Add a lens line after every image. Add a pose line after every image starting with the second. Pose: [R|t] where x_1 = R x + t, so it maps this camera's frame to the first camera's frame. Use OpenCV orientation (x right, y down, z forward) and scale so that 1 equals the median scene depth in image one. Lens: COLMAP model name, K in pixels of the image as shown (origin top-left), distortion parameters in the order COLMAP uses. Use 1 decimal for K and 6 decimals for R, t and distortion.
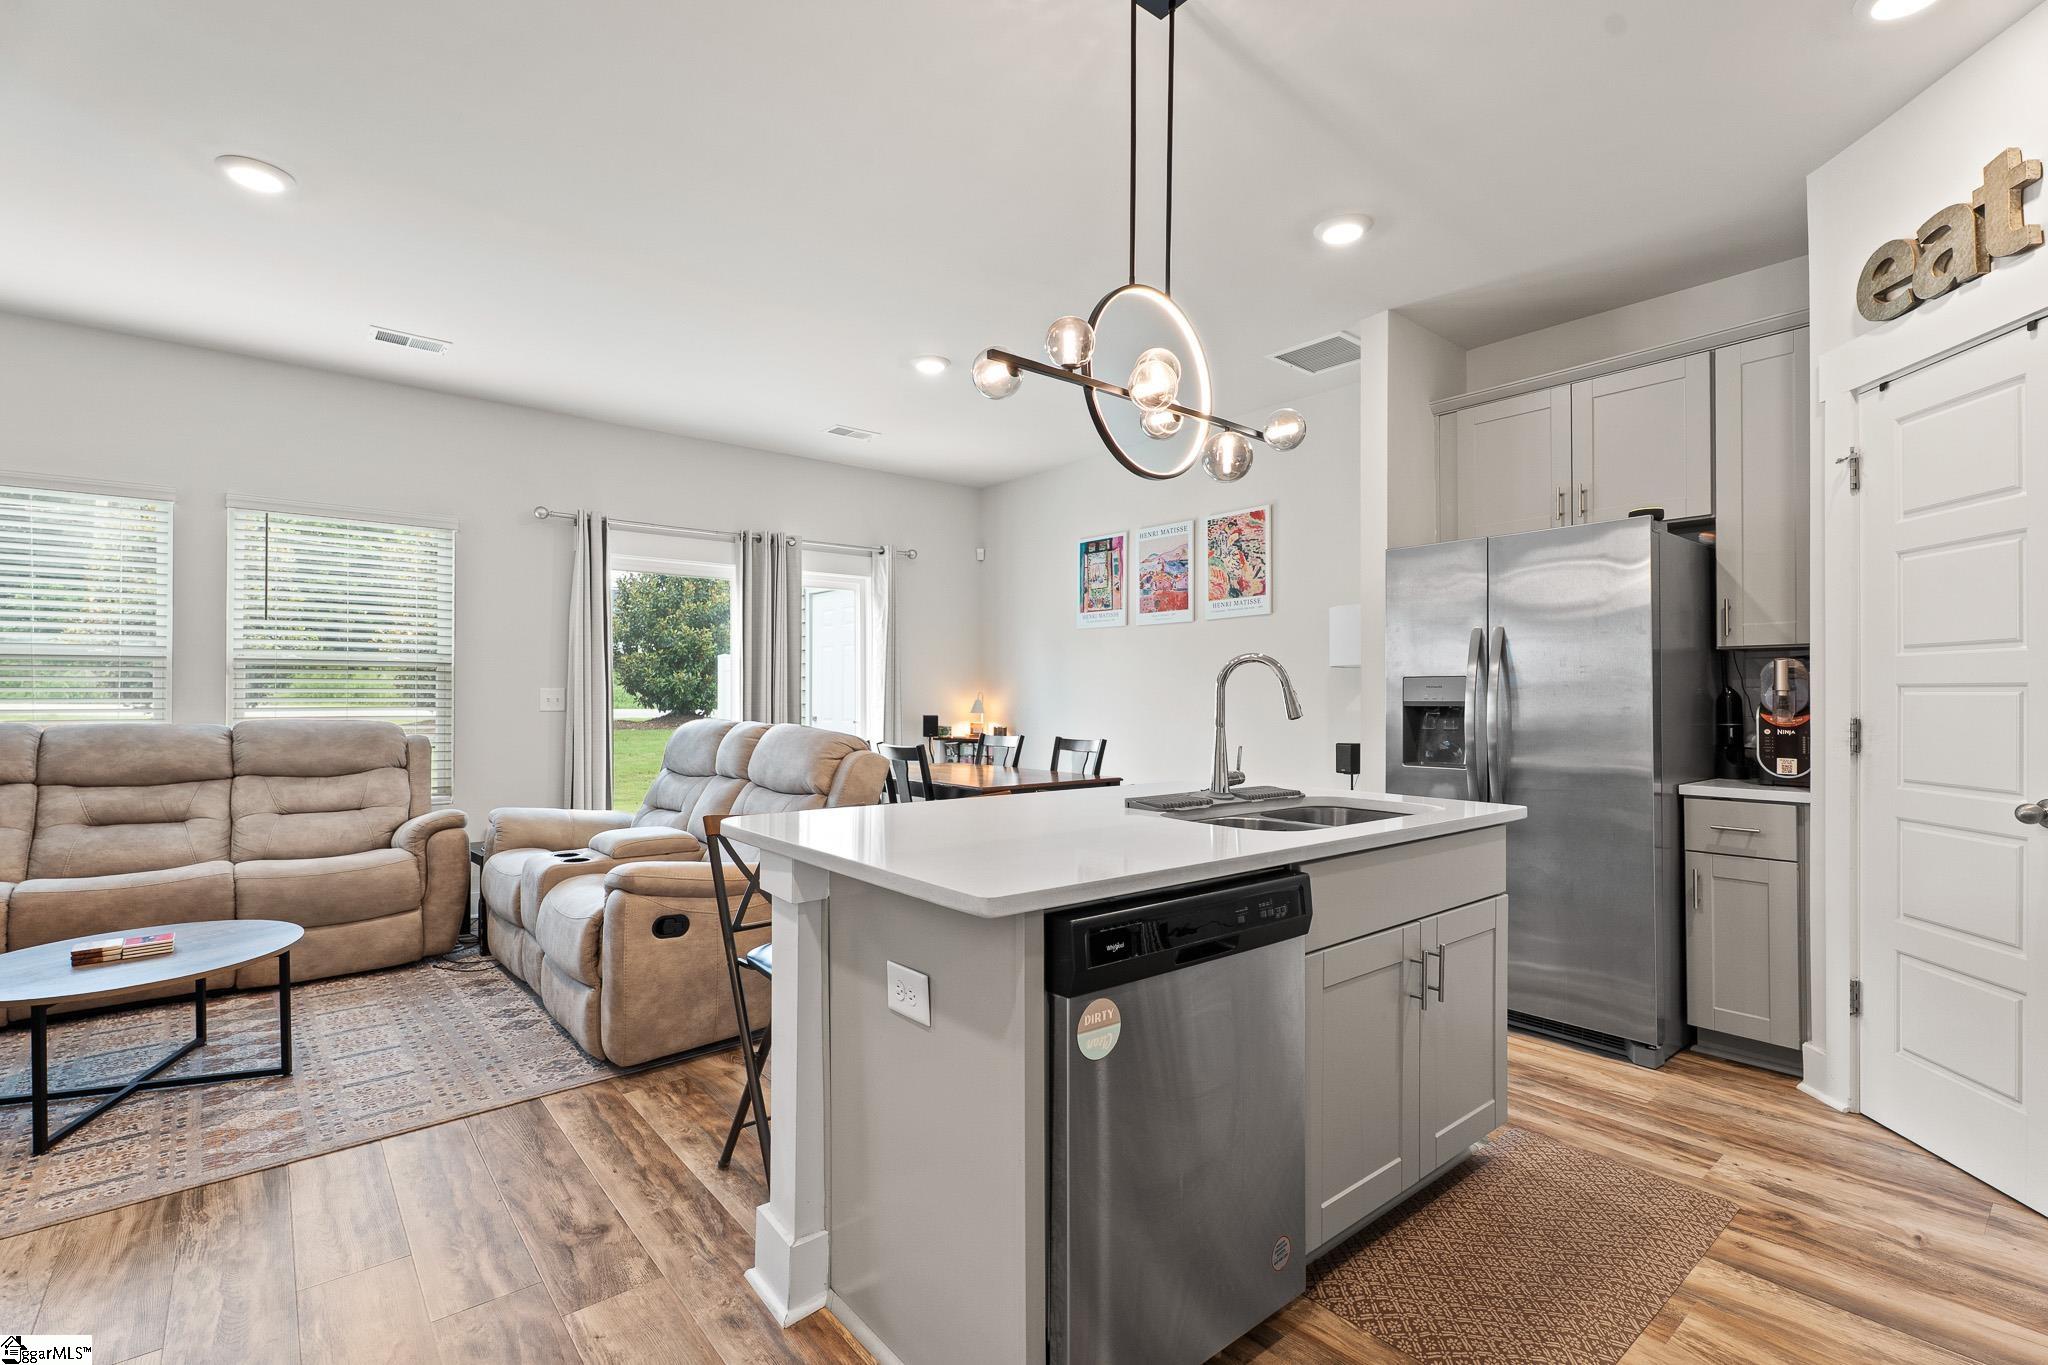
lens RADIAL K [[925.2, 0, 1022.7], [0, 925.2, 687.4], [0, 0, 1]] dist [0.008601, -0.002343]
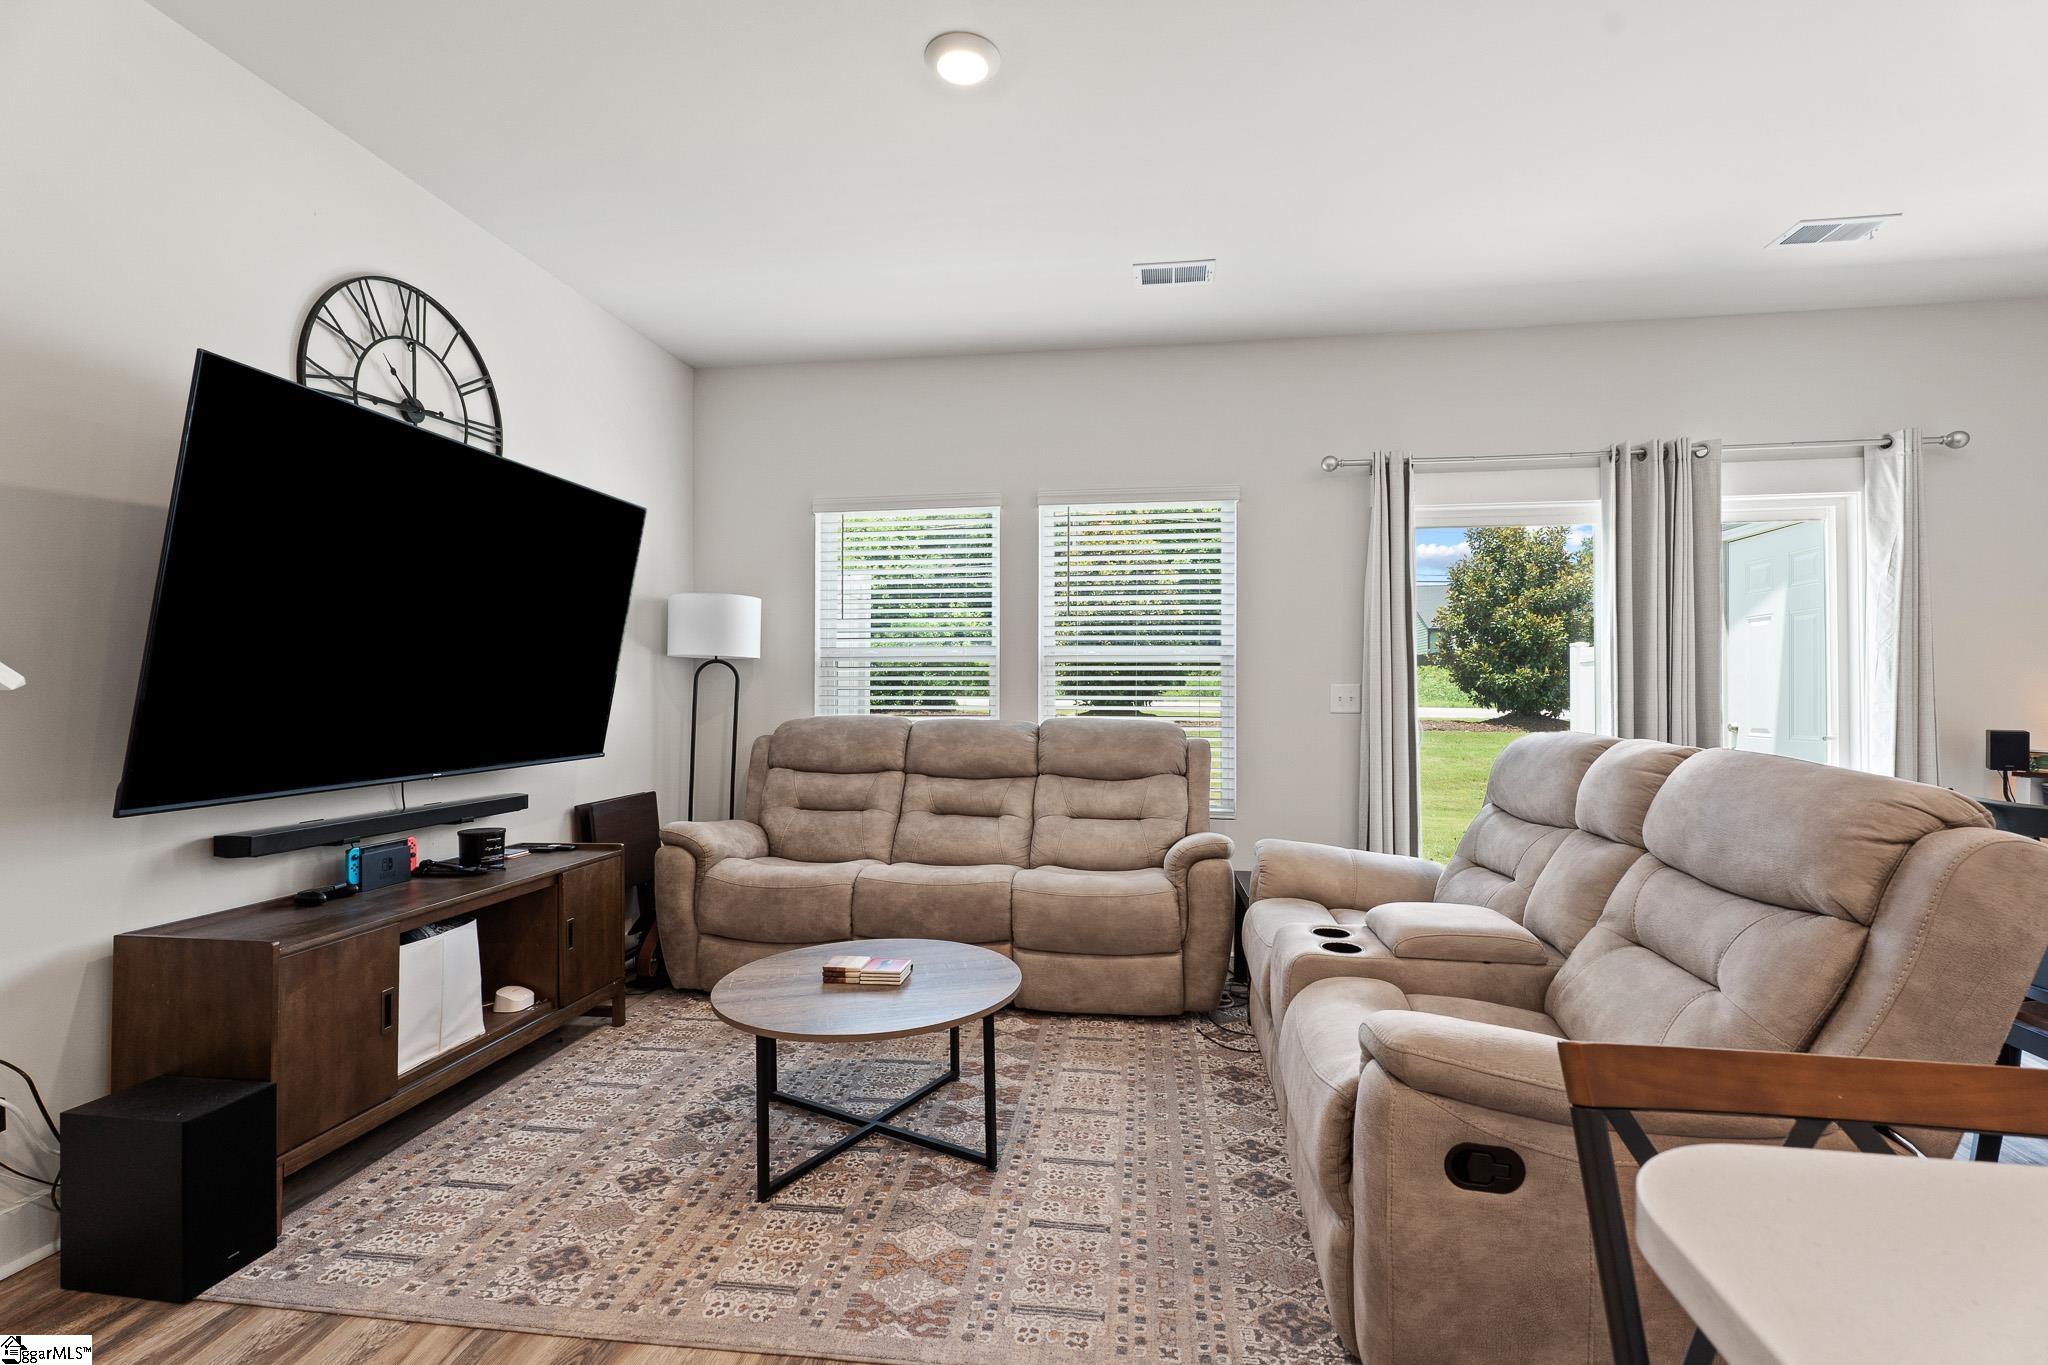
lens RADIAL K [[925.2, 0, 1035.8], [0, 925.2, 685.9], [0, 0, 1]] dist [0.008601, -0.002343]
pose [[0.668336, -0.004874, -0.743843, -0.125496], [0.004748, 0.999986, -0.002286, 0.003841], [0.743844, -0.002004, 0.668350, 0.361746]]
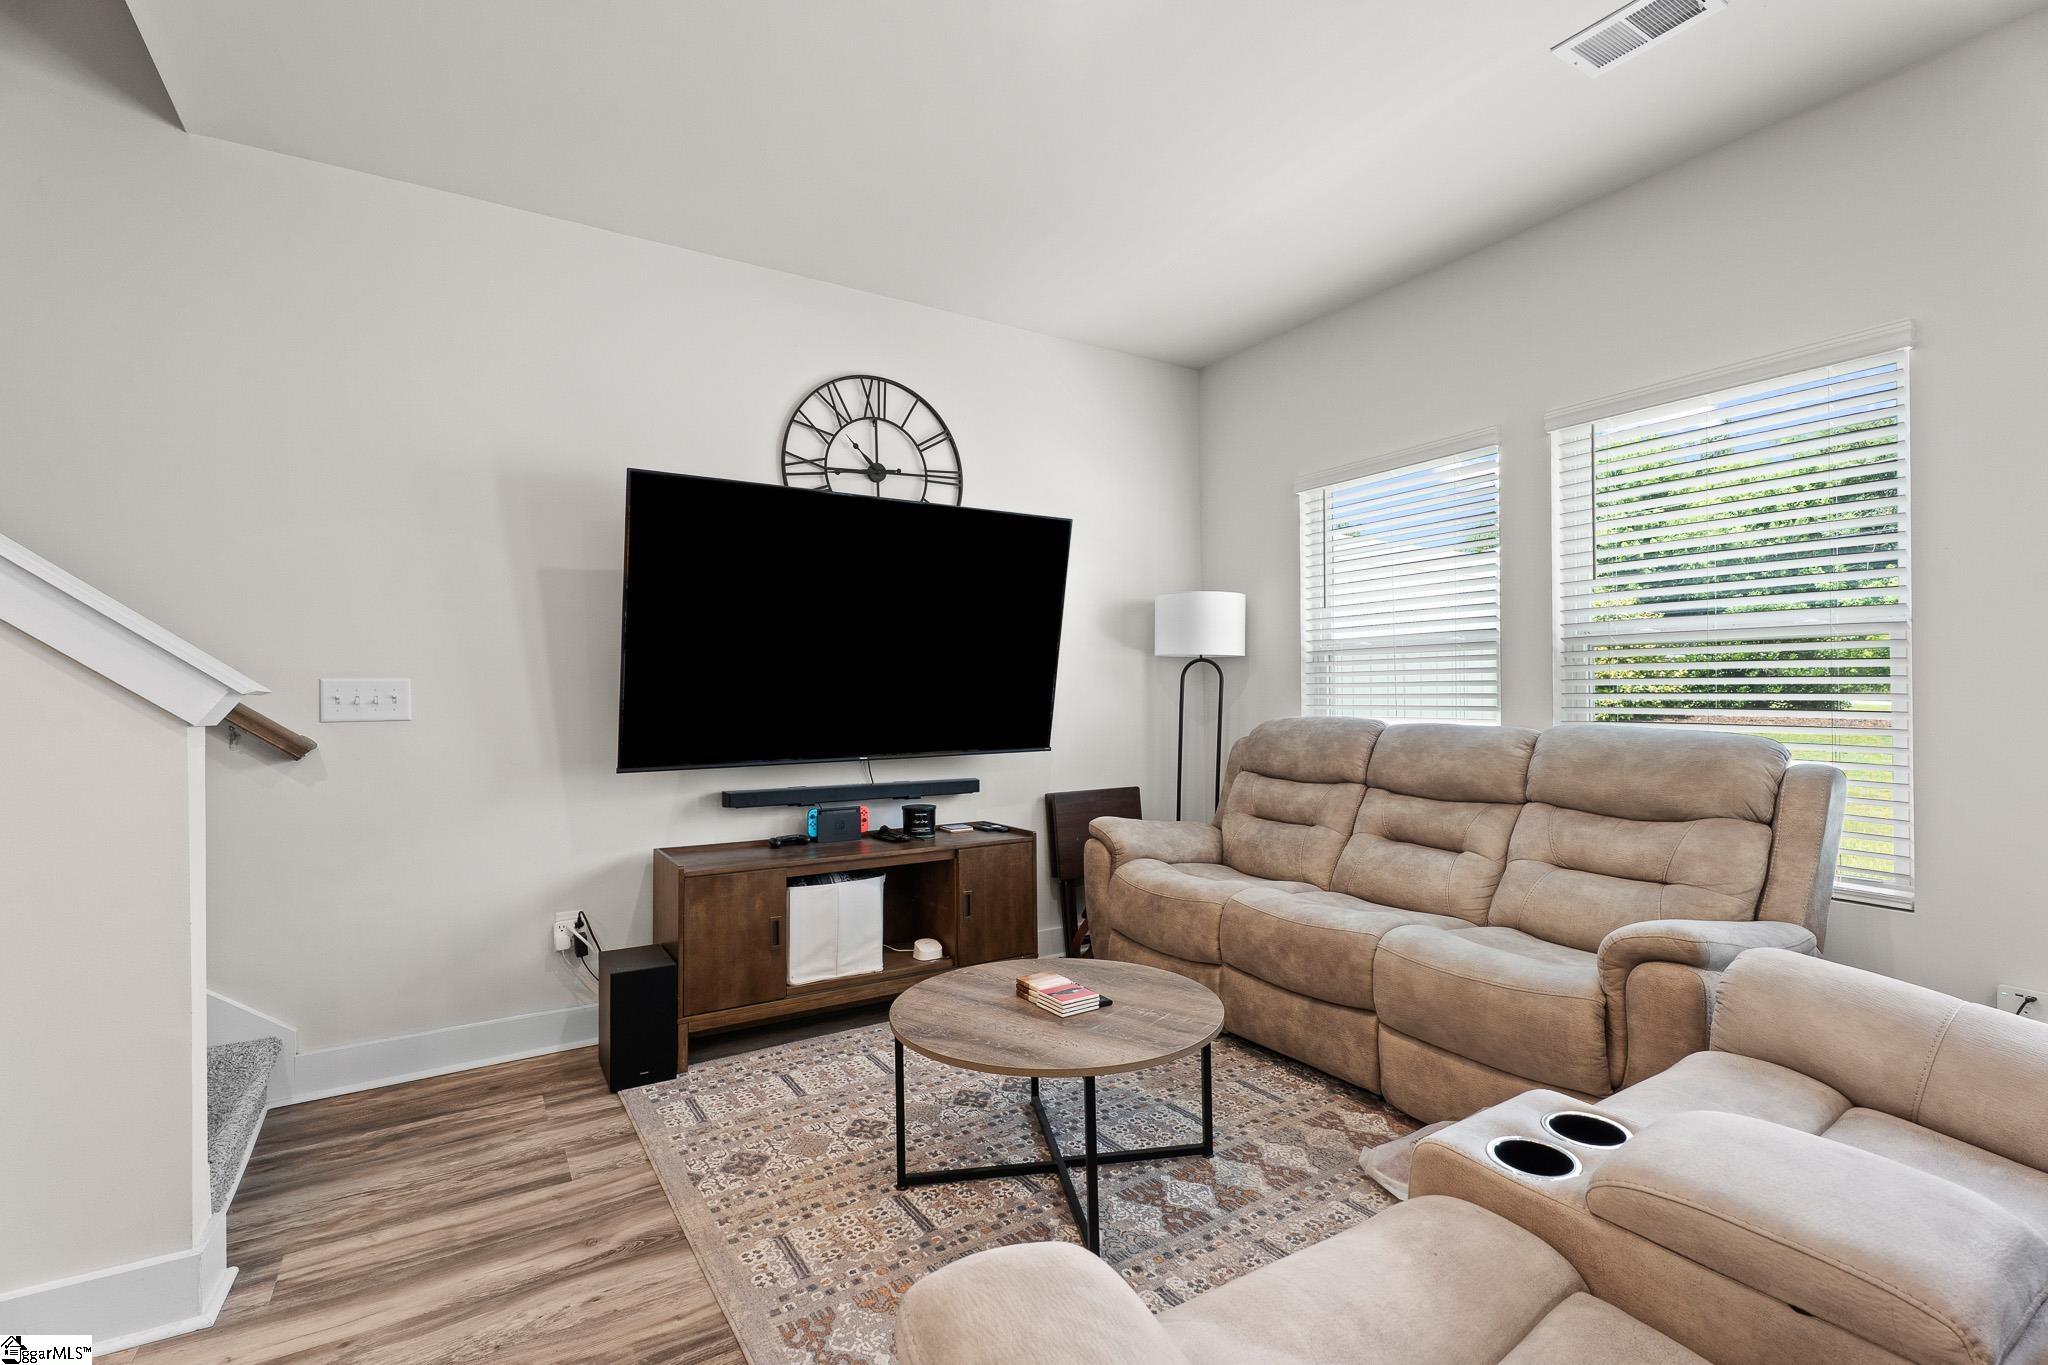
lens RADIAL K [[925.2, 0, 1037.6], [0, 925.2, 686.8], [0, 0, 1]] dist [0.008601, -0.002343]
pose [[-0.130507, -0.006072, -0.991429, -0.094677], [0.013128, 0.999883, -0.007852, 0.007933], [0.991361, -0.014041, -0.130412, 0.764643]]
